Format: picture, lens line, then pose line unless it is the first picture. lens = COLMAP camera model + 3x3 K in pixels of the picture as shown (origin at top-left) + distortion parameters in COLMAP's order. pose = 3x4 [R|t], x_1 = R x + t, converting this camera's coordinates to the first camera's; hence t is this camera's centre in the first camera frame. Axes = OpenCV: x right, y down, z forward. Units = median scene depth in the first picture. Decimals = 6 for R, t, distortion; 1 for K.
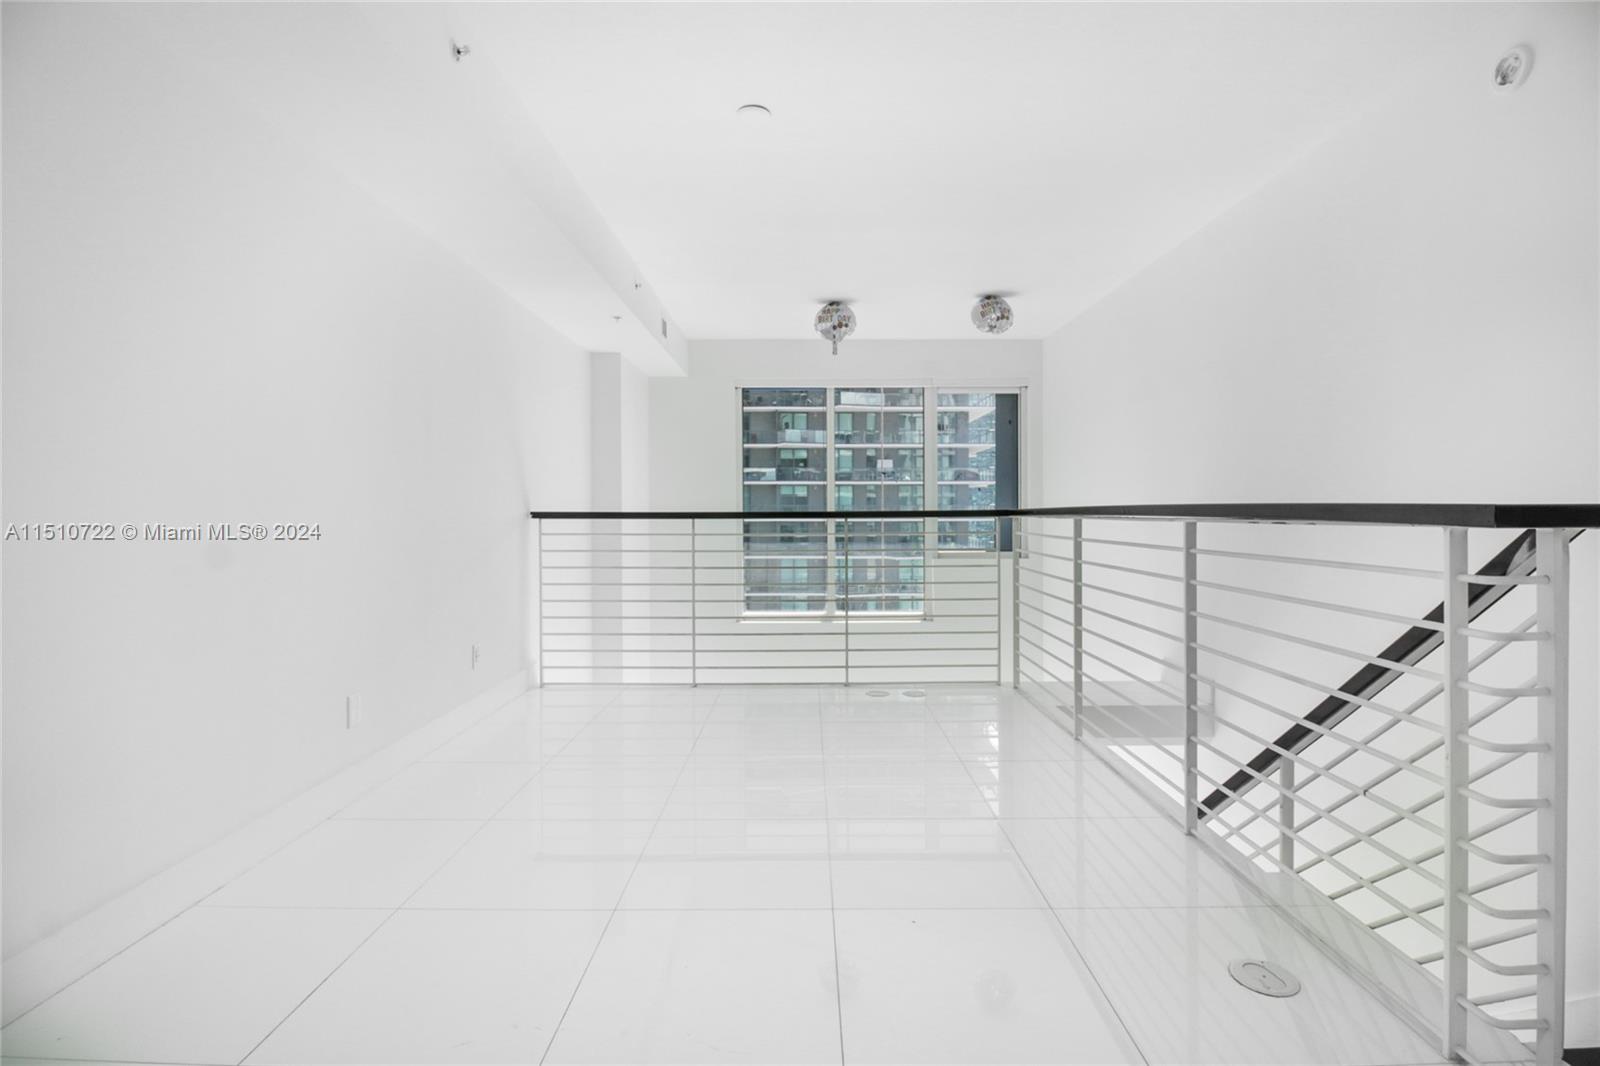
lens RADIAL K [[744.9, 0, 799.6], [0, 744.9, 511.4], [0, 0, 1]] dist [-0.002925, -0.000934]
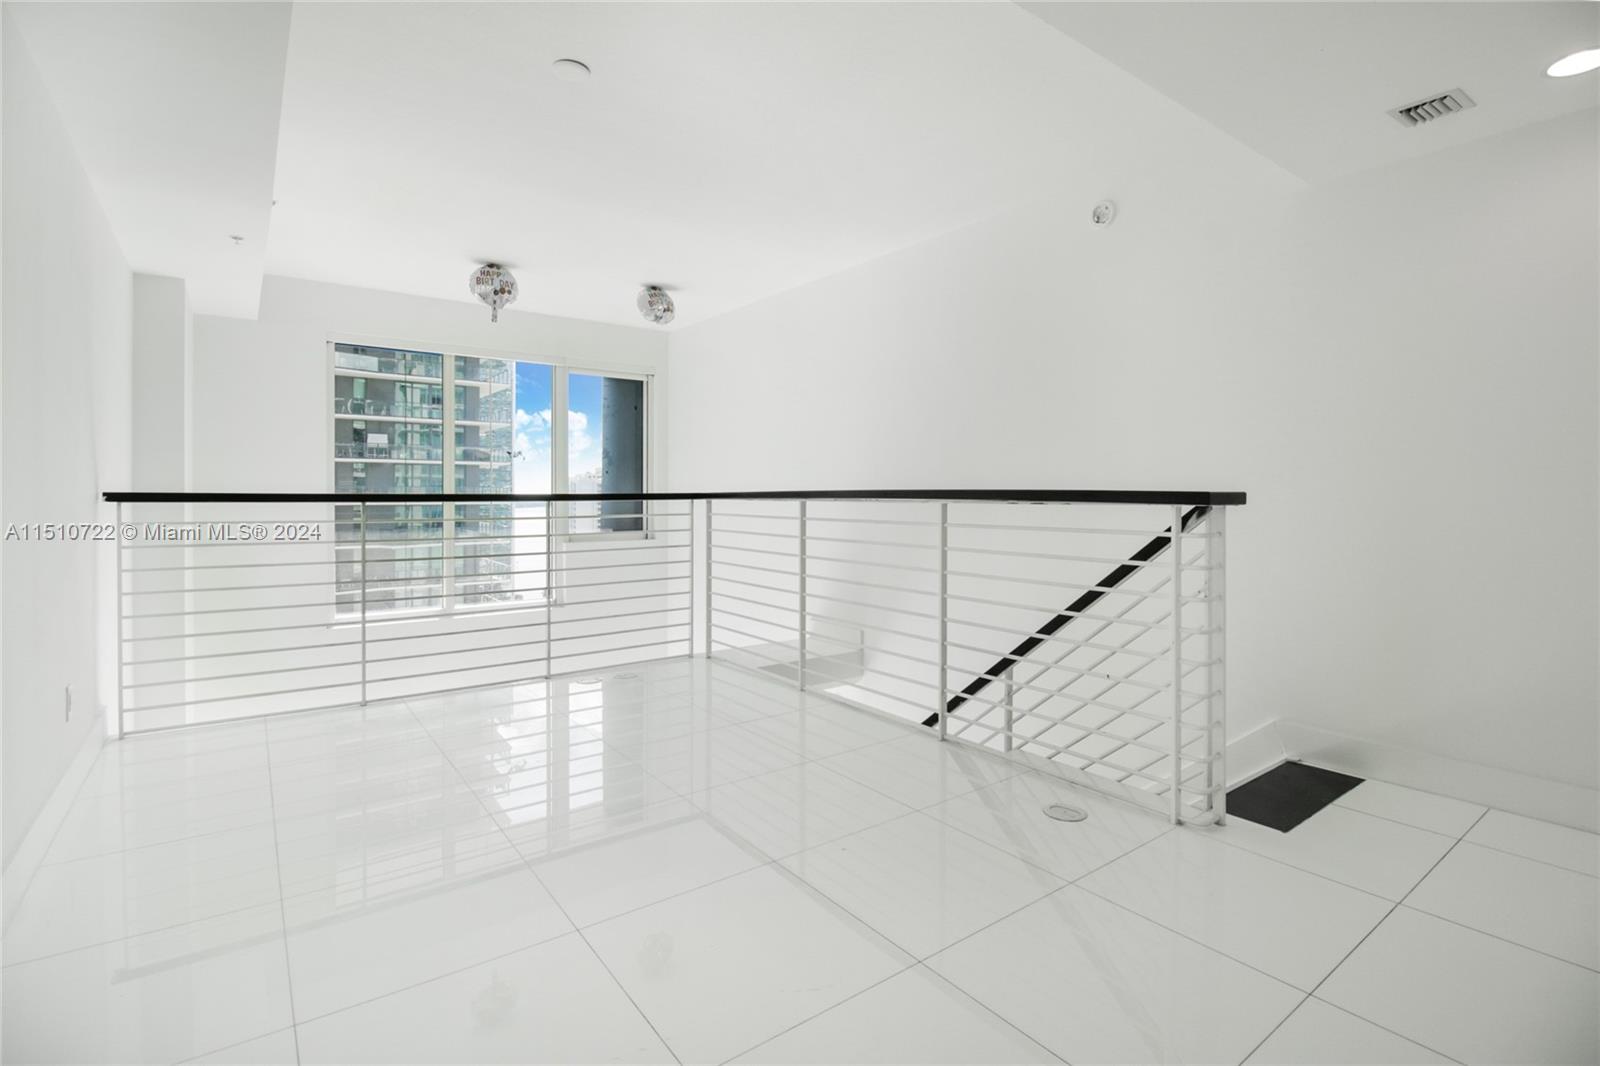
lens RADIAL K [[754.7, 0, 800.2], [0, 754.7, 493.6], [0, 0, 1]] dist [0.045629, -0.039778]
pose [[0.810319, 0.004603, 0.585971, -0.189147], [-0.003624, 0.999989, -0.002844, 0.000965], [-0.585978, 0.000181, 0.810327, 0.024253]]
